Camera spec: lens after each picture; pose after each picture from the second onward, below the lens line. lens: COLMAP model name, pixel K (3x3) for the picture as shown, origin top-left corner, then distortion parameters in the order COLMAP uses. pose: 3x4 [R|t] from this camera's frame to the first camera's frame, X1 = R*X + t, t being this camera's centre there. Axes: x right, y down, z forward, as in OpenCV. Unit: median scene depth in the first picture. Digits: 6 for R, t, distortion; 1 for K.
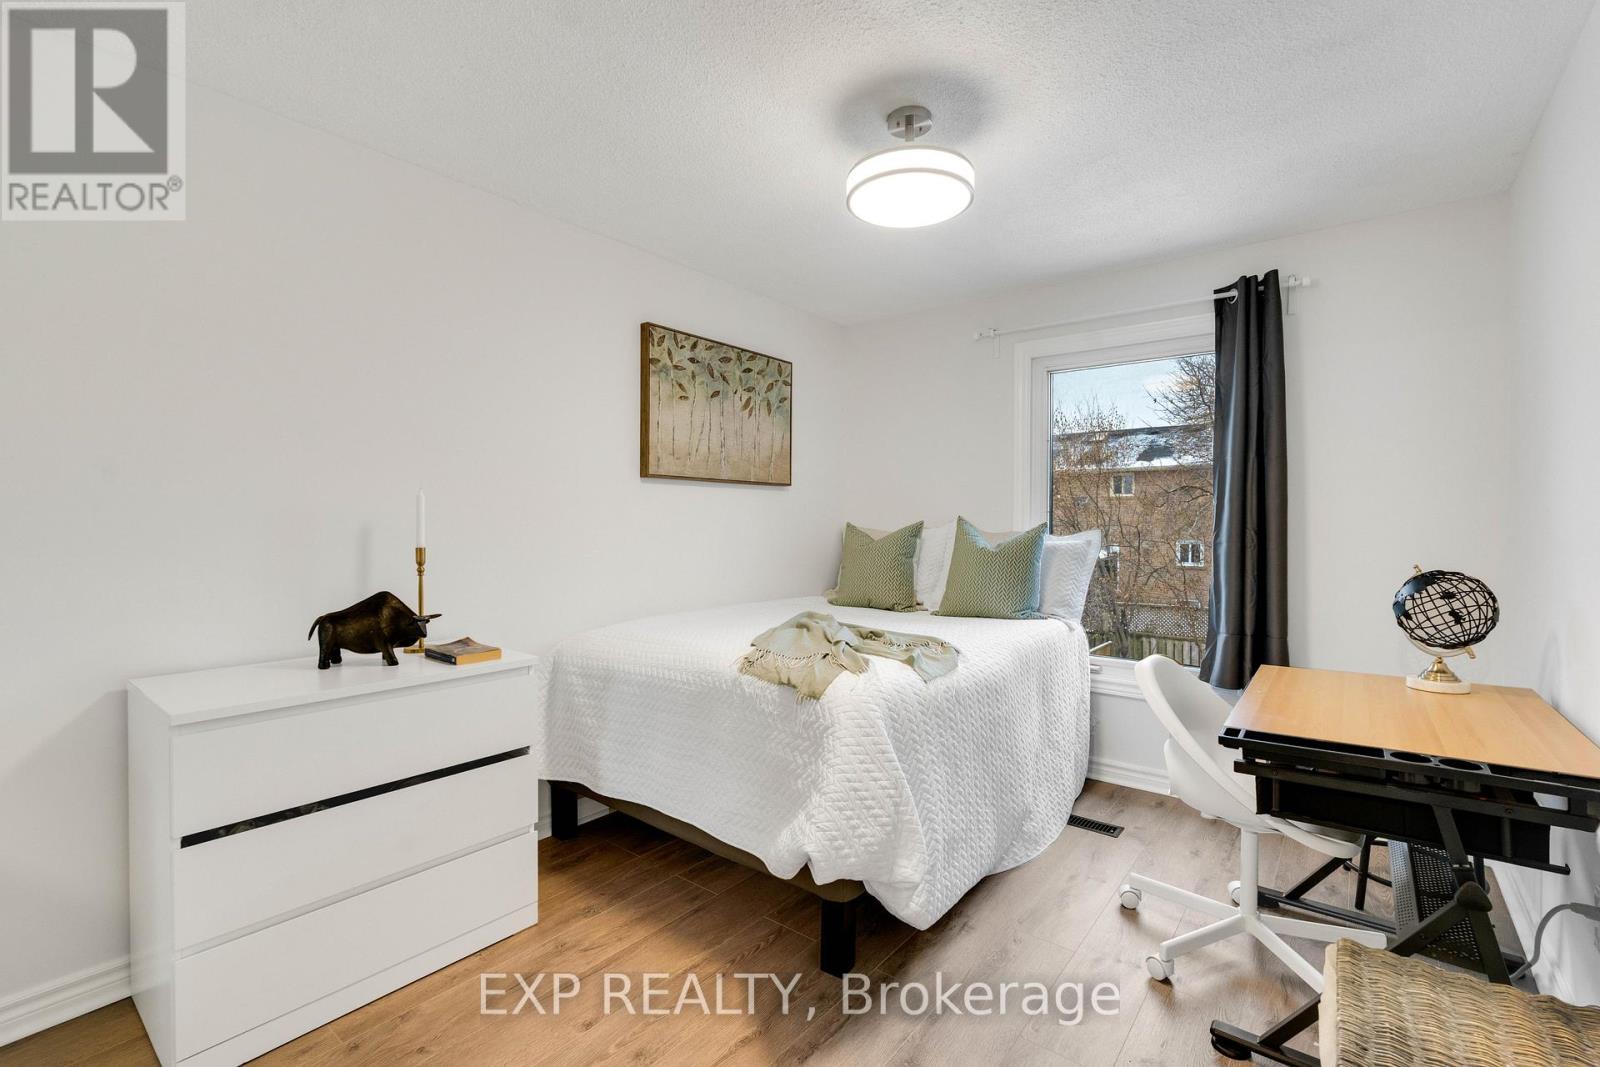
lens RADIAL K [[713.6, 0, 796.6], [0, 713.6, 527.7], [0, 0, 1]] dist [0.000448, -0.000016]
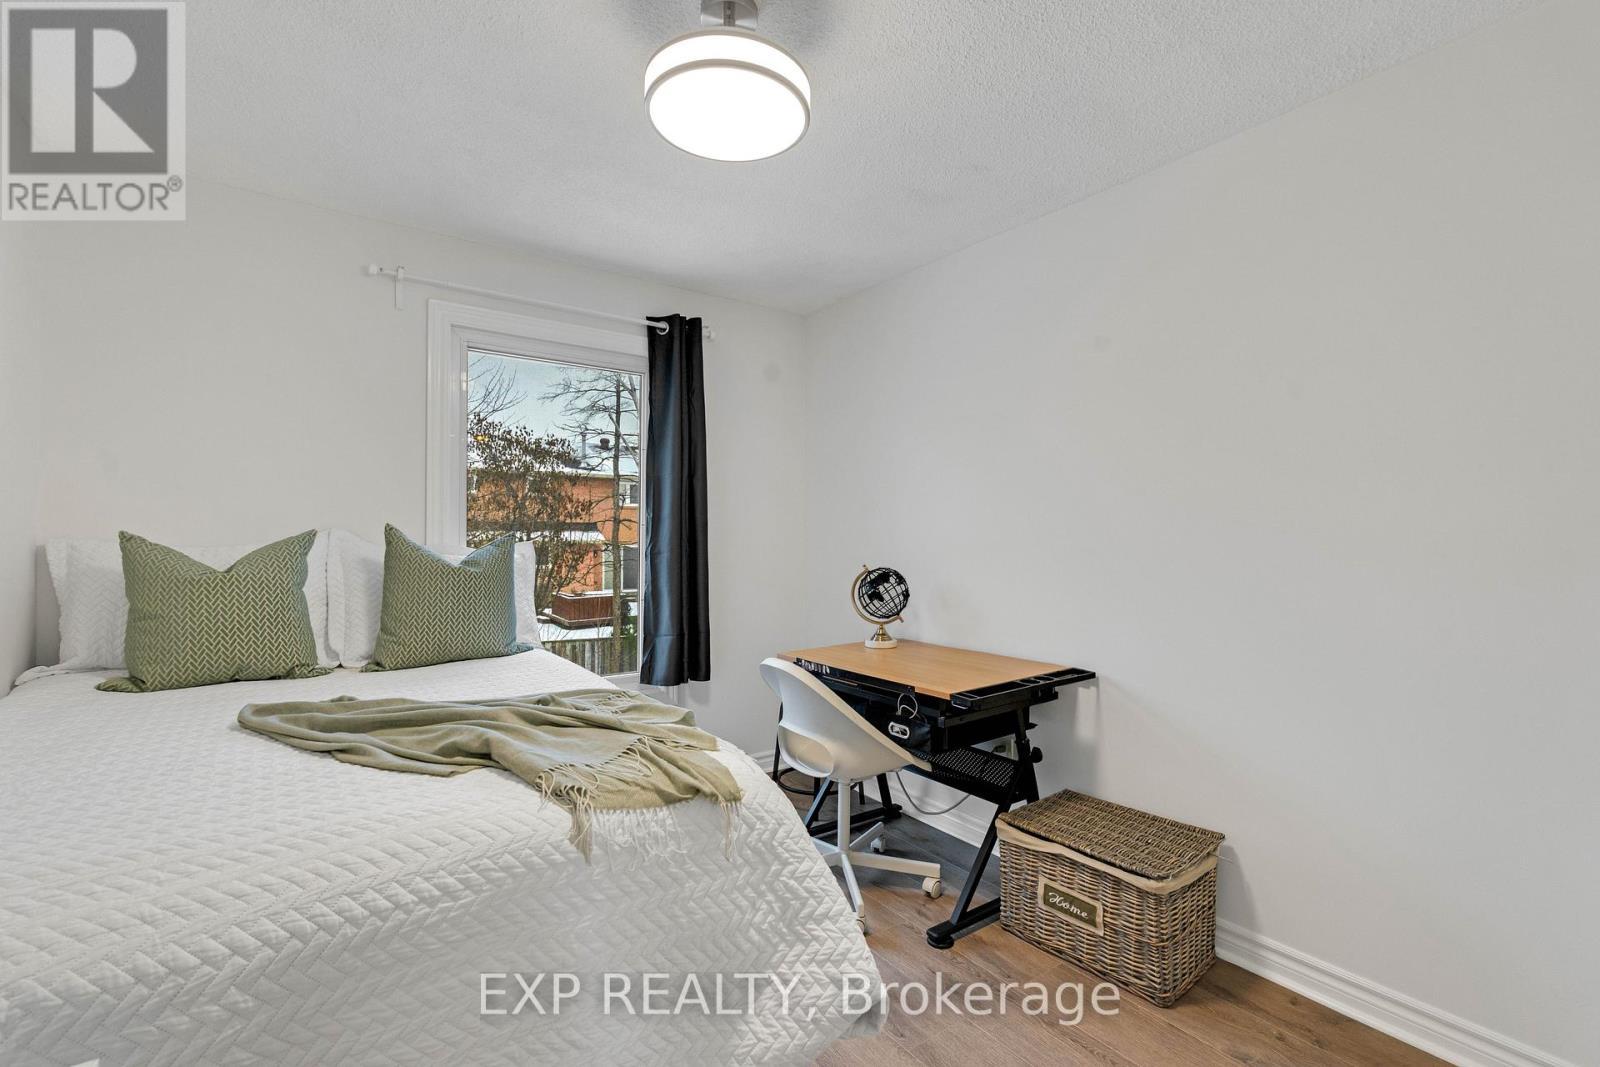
lens RADIAL K [[713.6, 0, 797.7], [0, 713.6, 537.8], [0, 0, 1]] dist [0.000448, -0.000016]
pose [[0.282641, -0.003697, 0.959219, -0.391831], [0.002389, 0.999992, 0.003150, -0.004678], [-0.959223, 0.001402, 0.282648, 0.498720]]
